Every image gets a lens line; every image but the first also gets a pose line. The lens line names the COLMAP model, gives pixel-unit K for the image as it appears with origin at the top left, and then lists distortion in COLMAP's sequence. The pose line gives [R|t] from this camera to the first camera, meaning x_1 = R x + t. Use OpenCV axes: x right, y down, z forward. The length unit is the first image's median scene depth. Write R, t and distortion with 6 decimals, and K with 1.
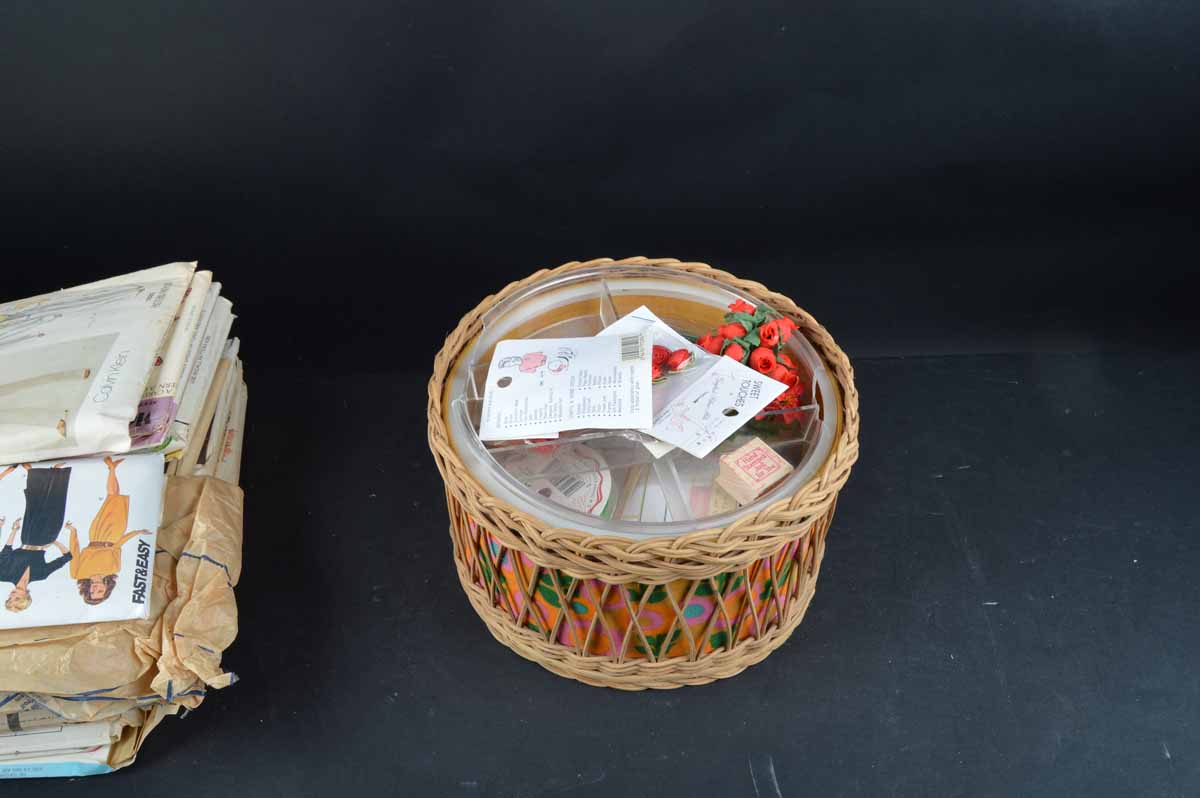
lens RADIAL K [[943.1, 0, 600.0], [0, 943.1, 399.0], [0, 0, 1]] dist [-0.106498, 0.041231]
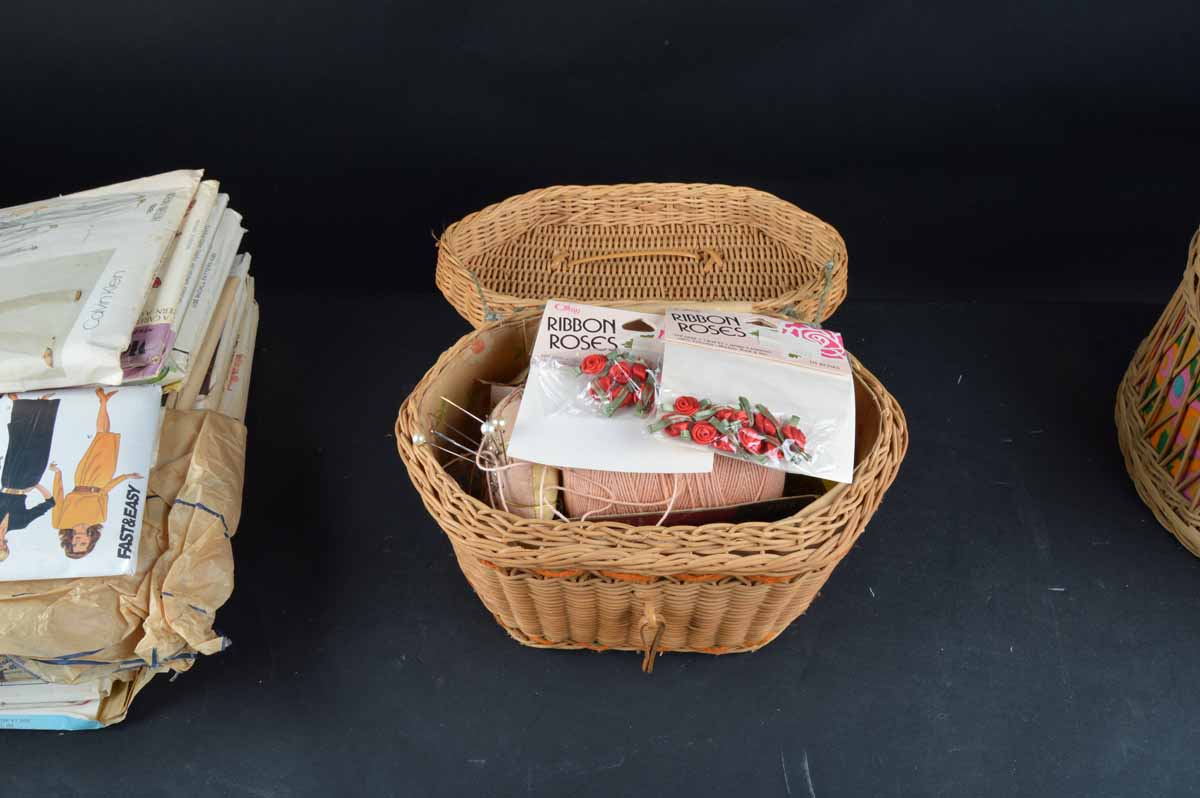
lens RADIAL K [[943.1, 0, 600.0], [0, 943.1, 399.0], [0, 0, 1]] dist [-0.106498, 0.041231]
pose [[0.998180, 0.044565, -0.040618, 0.002933], [-0.039823, 0.993036, 0.110876, -0.053052], [0.045277, -0.109057, 0.993004, 0.117939]]
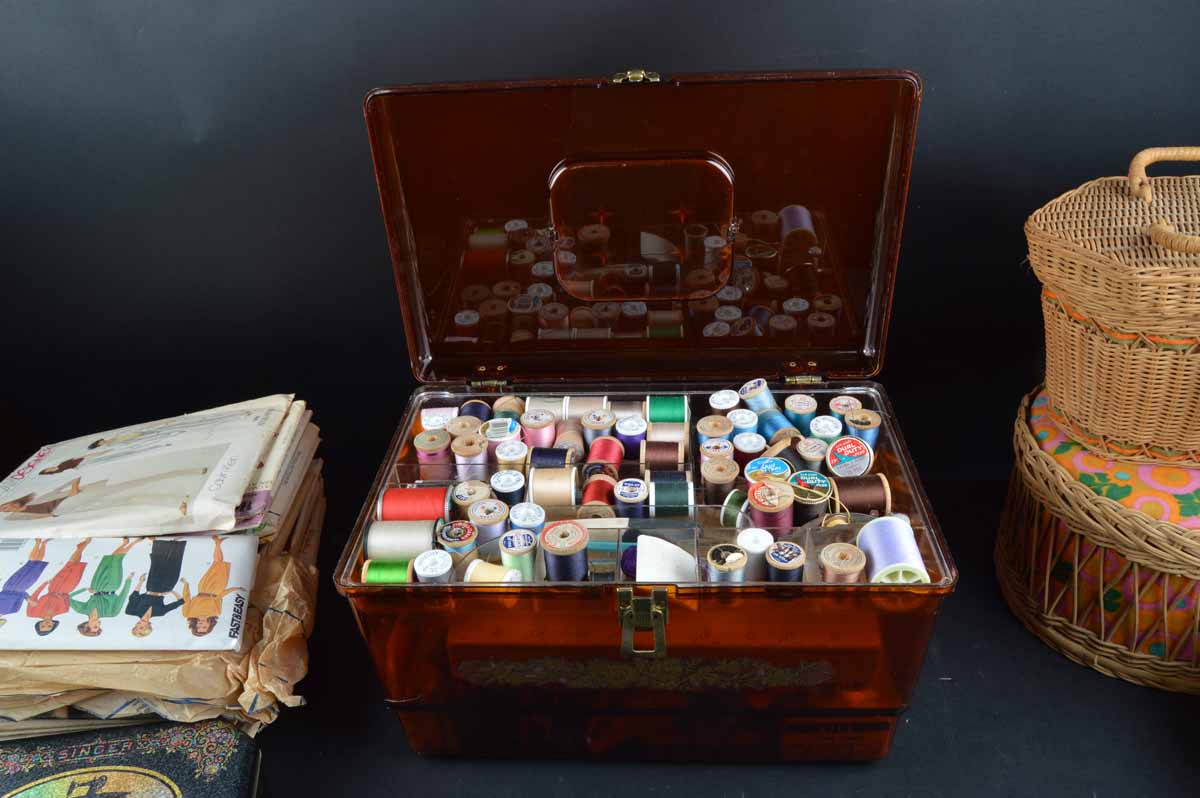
lens RADIAL K [[943.1, 0, 600.0], [0, 943.1, 399.0], [0, 0, 1]] dist [-0.106498, 0.041231]
pose [[0.997382, 0.008139, -0.071858, 0.084194], [-0.022790, 0.978390, -0.205508, 0.141174], [0.068632, 0.206607, 0.976014, -0.258402]]
